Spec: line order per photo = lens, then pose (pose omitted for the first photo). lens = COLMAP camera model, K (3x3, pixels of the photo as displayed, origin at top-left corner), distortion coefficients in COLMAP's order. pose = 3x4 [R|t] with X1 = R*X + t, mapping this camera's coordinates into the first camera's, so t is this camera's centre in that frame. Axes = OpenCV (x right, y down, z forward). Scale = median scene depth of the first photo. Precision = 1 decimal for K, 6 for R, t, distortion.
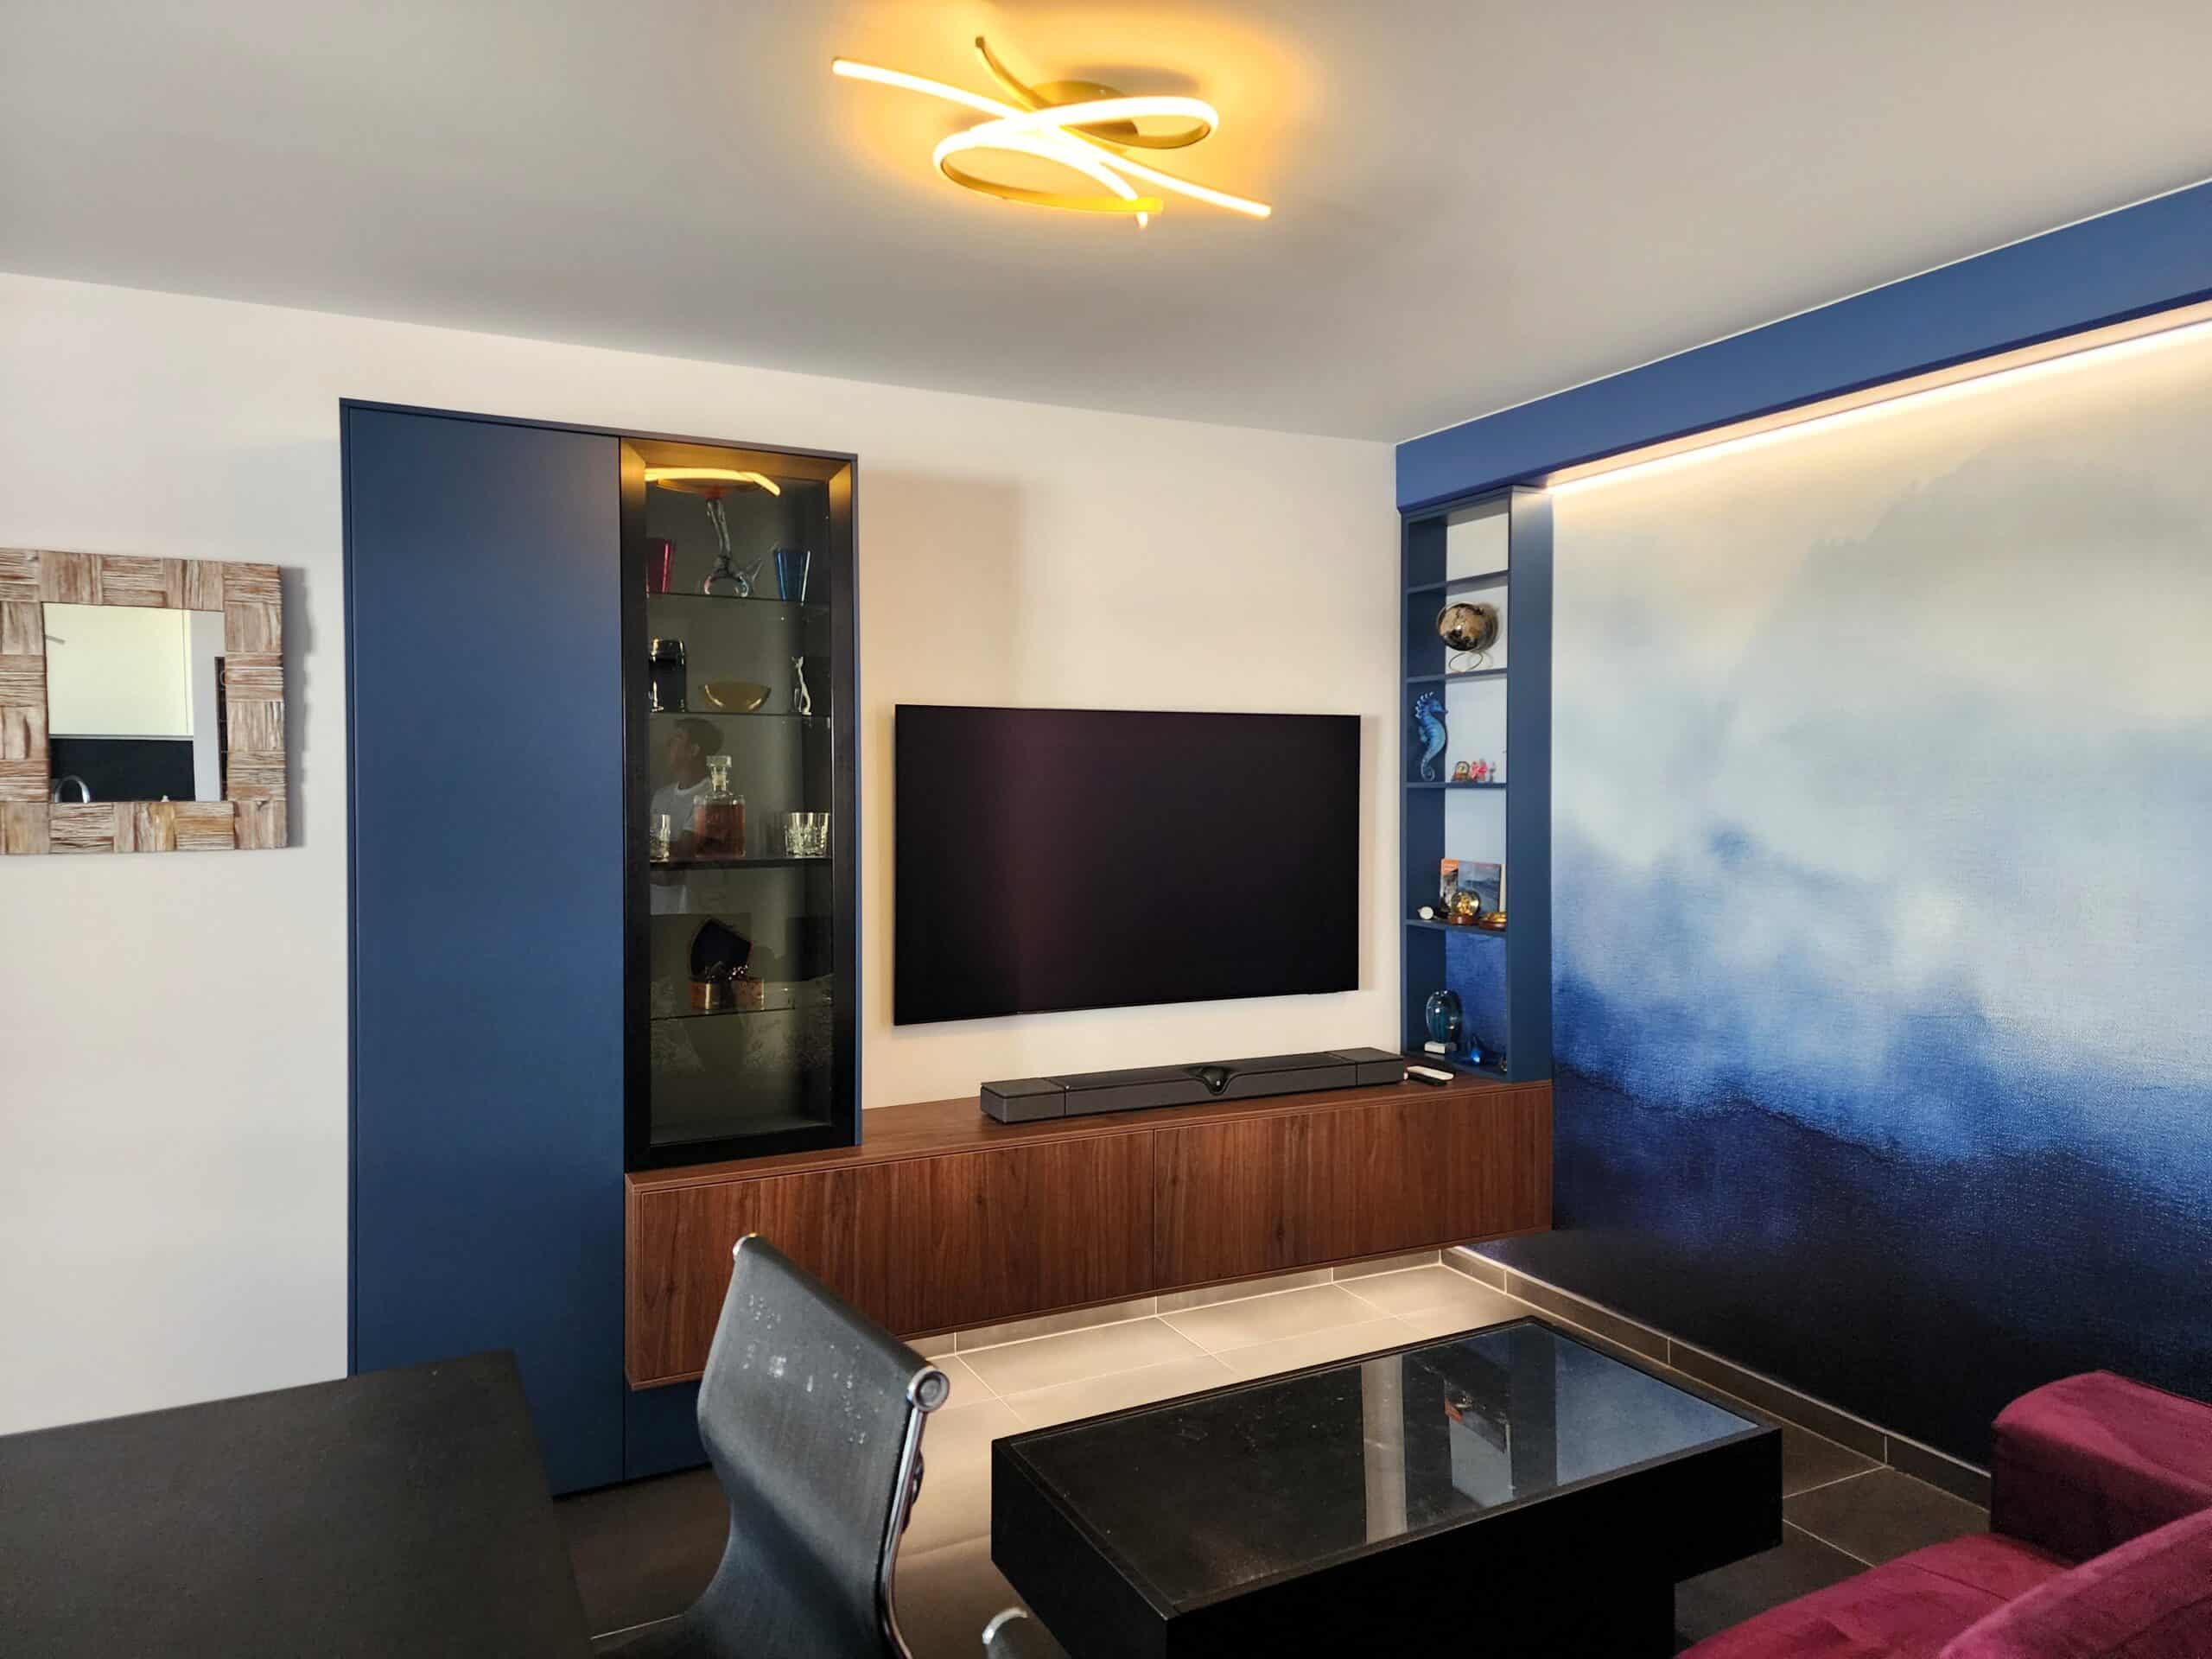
lens RADIAL K [[1462.5, 0, 1111.6], [0, 1462.5, 799.2], [0, 0, 1]] dist [0.084099, -0.097190]
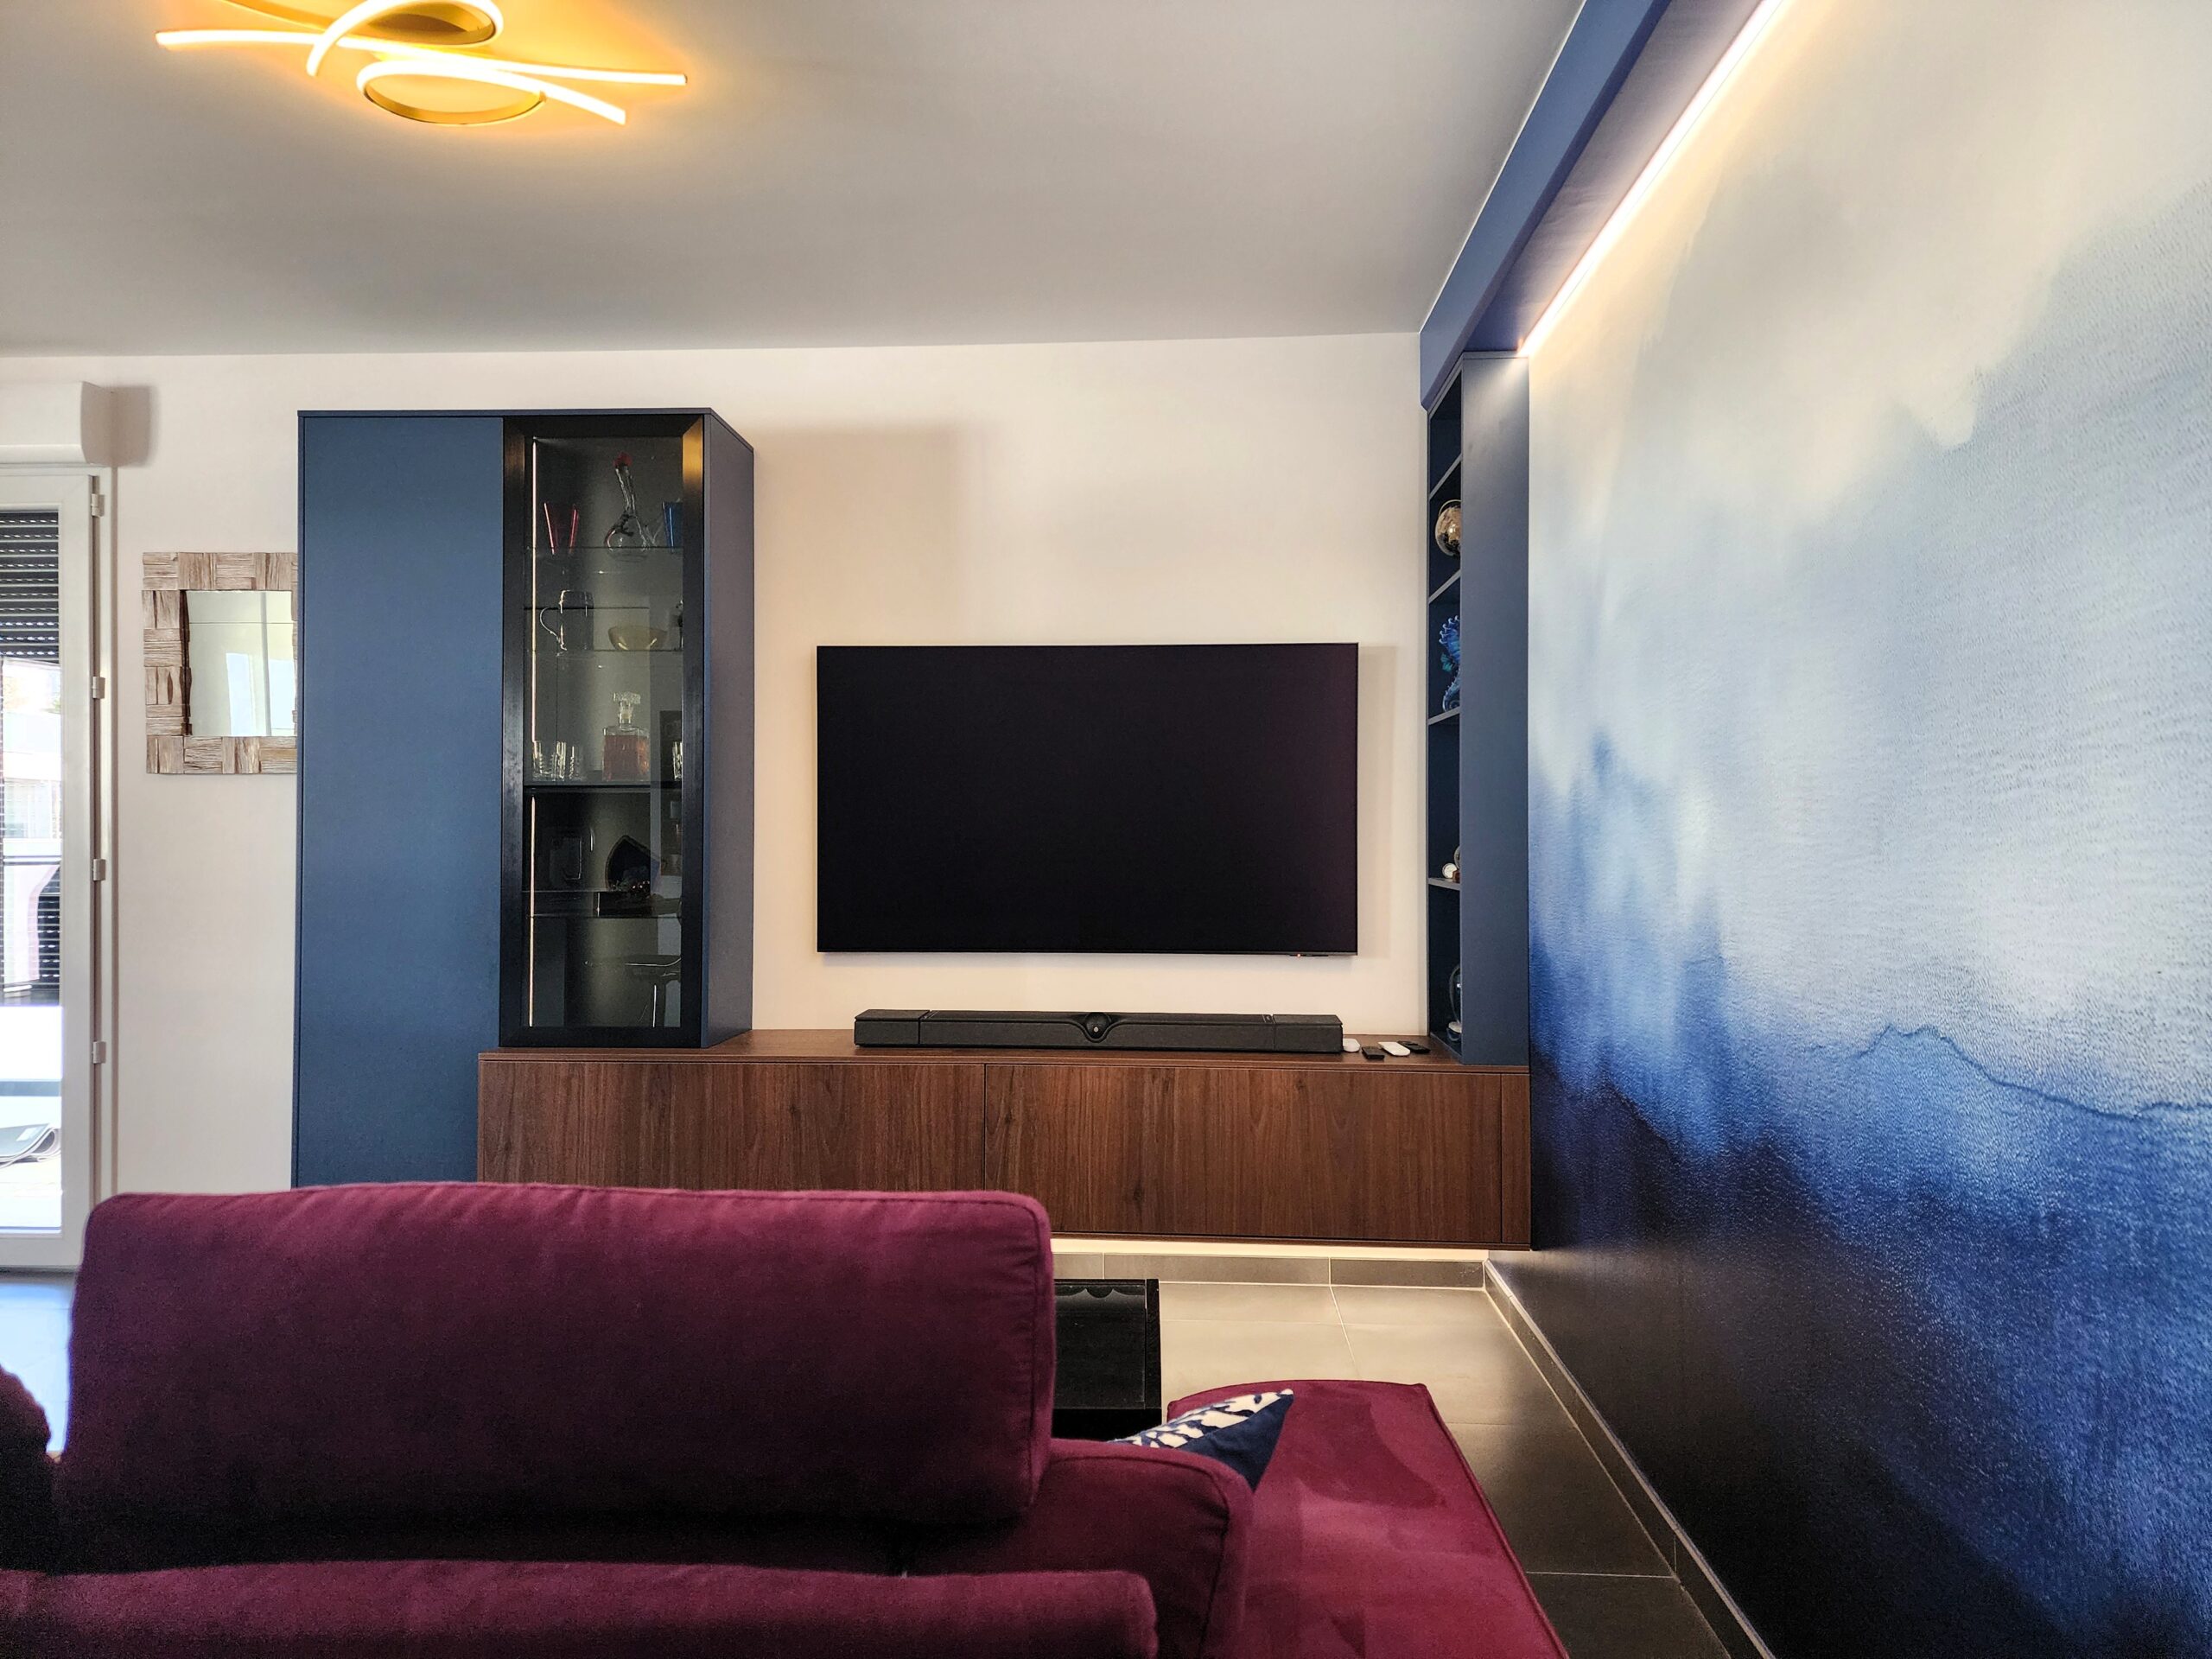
lens RADIAL K [[1485.2, 0, 1096.0], [0, 1485.2, 797.3], [0, 0, 1]] dist [0.104989, -0.101700]
pose [[0.867018, -0.009564, -0.498185, 0.564536], [-0.007117, 0.999476, -0.031575, 0.076918], [0.498226, 0.030922, 0.866496, 0.171039]]
